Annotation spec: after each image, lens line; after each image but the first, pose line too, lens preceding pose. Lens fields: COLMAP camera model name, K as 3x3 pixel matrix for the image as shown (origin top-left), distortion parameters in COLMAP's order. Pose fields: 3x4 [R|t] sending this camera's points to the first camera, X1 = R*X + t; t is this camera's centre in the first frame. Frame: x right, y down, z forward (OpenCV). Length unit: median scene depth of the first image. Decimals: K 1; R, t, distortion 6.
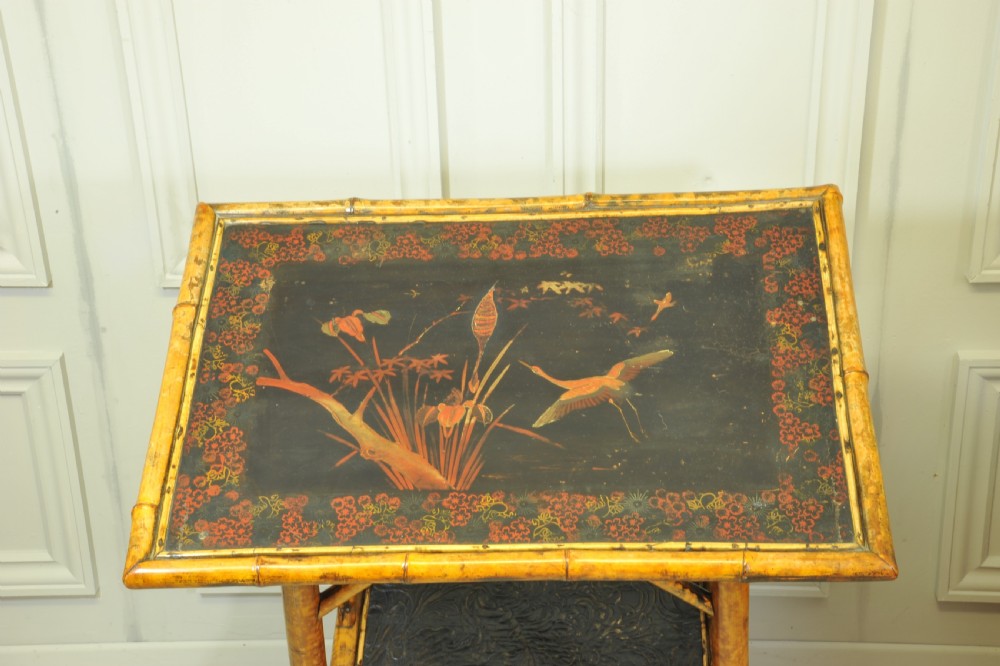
lens RADIAL K [[1736.7, 0, 500.6], [0, 1736.7, 337.9], [0, 0, 1]] dist [0.342613, 0.000000]
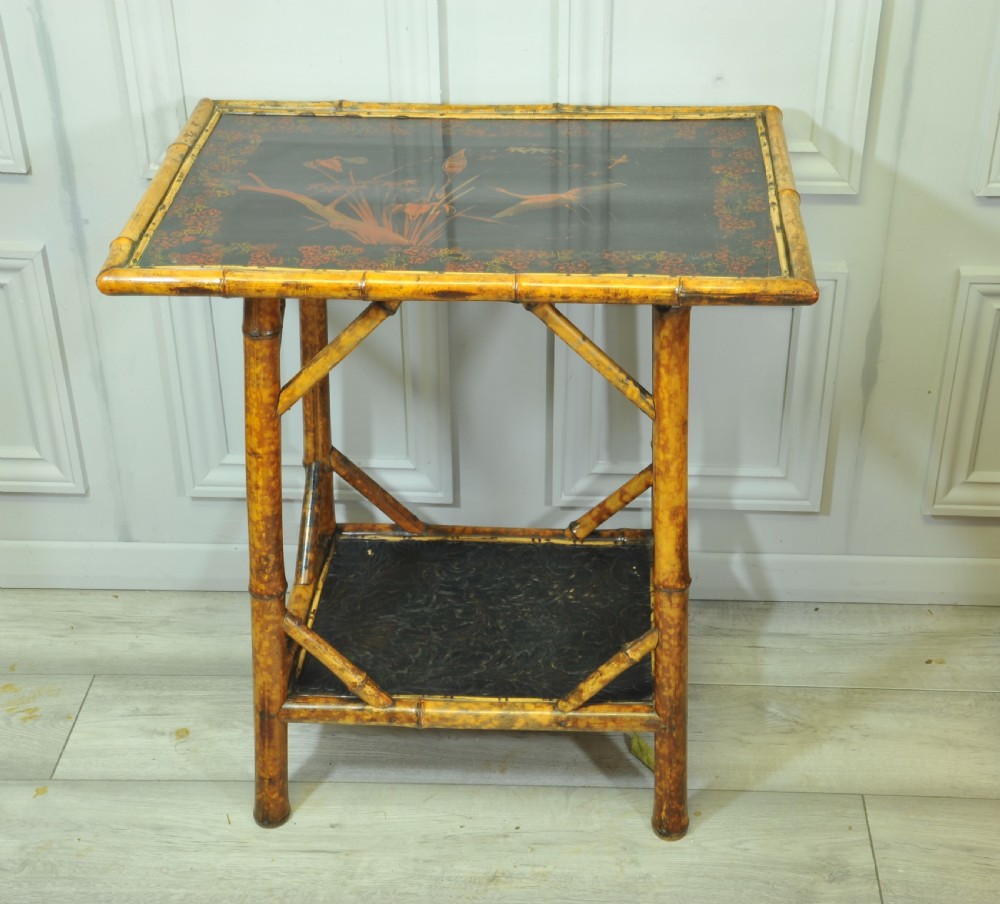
lens RADIAL K [[1709.7, 0, 568.6], [0, 1709.7, 464.9], [0, 0, 1]] dist [0.121881, 0.000000]
pose [[0.998113, 0.053553, 0.030033, 0.041147], [-0.041750, 0.950612, -0.307562, 0.514451], [-0.045020, 0.305728, 0.951054, 0.037450]]
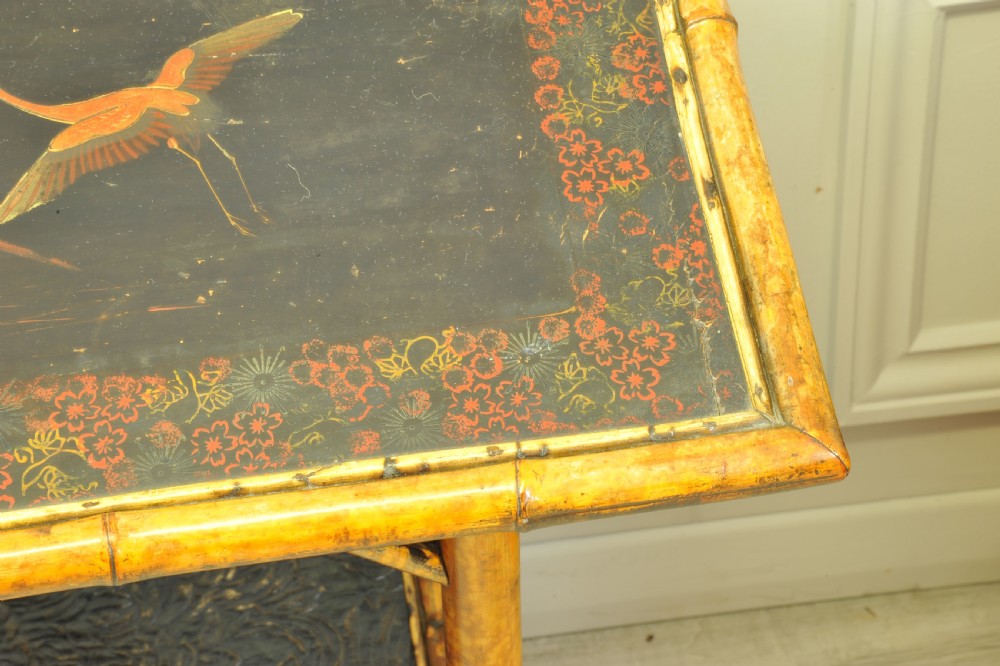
lens RADIAL K [[2930.3, 0, 503.4], [0, 2930.3, 340.7], [0, 0, 1]] dist [0.815911, 0.000000]
pose [[0.978186, -0.118071, 0.170916, 0.012328], [0.093681, 0.985082, 0.144353, -0.013872], [-0.185410, -0.125193, 0.974654, 0.265259]]
